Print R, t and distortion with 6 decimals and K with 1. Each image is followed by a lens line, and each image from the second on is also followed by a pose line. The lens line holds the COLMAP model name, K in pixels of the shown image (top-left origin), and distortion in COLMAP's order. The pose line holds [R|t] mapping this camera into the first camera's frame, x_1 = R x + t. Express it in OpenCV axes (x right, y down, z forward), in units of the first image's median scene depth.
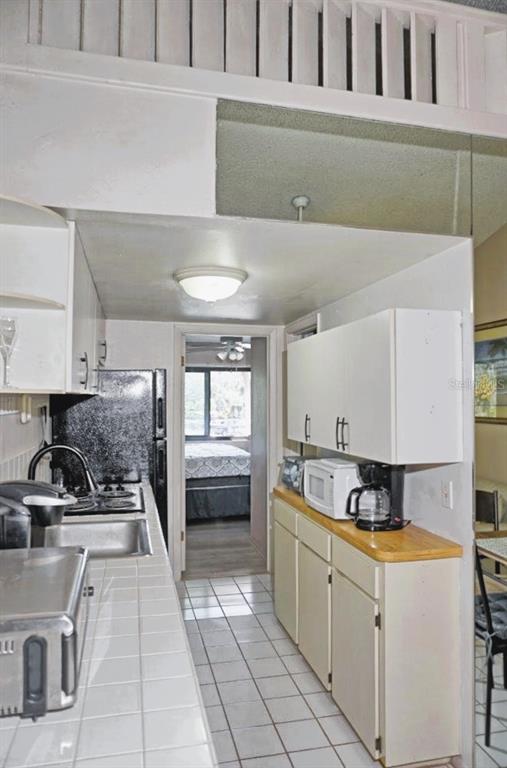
lens RADIAL K [[527.9, 0, 253.2], [0, 527.9, 361.2], [0, 0, 1]] dist [-0.043199, 0.023995]
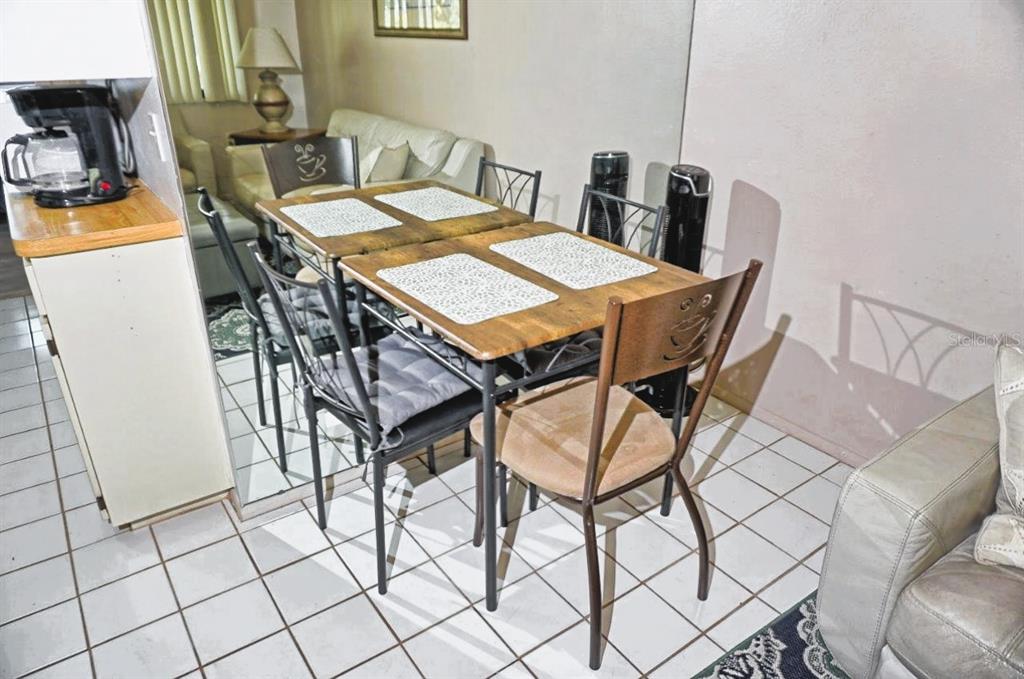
lens RADIAL K [[679.8, 0, 510.2], [0, 679.8, 325.3], [0, 0, 1]] dist [-0.006855, 0.005001]
pose [[0.923008, -0.151942, 0.353512, 0.402218], [-0.032093, 0.885133, 0.464230, 0.068905], [-0.383441, -0.439833, 0.812108, 0.123562]]
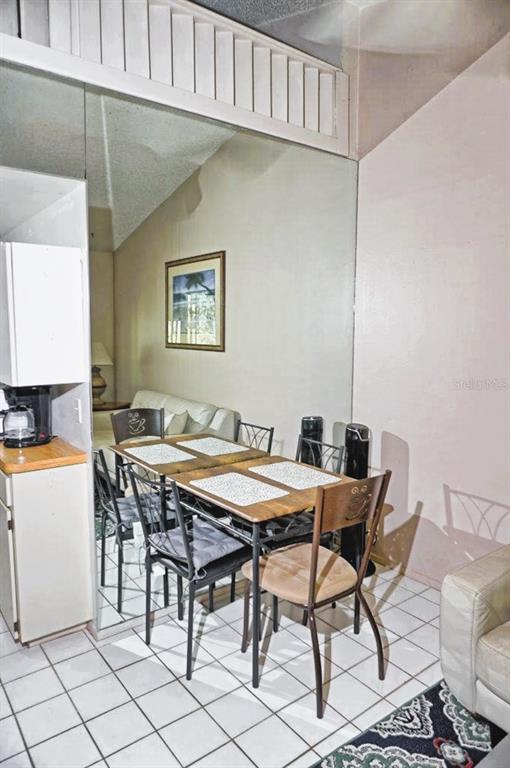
lens RADIAL K [[523.3, 0, 253.6], [0, 523.3, 369.2], [0, 0, 1]] dist [-0.002318, 0.002638]
pose [[0.907214, -0.027692, 0.419758, 0.217827], [-0.037035, 0.988699, 0.145269, -0.015070], [-0.419037, -0.147335, 0.895935, -0.157591]]
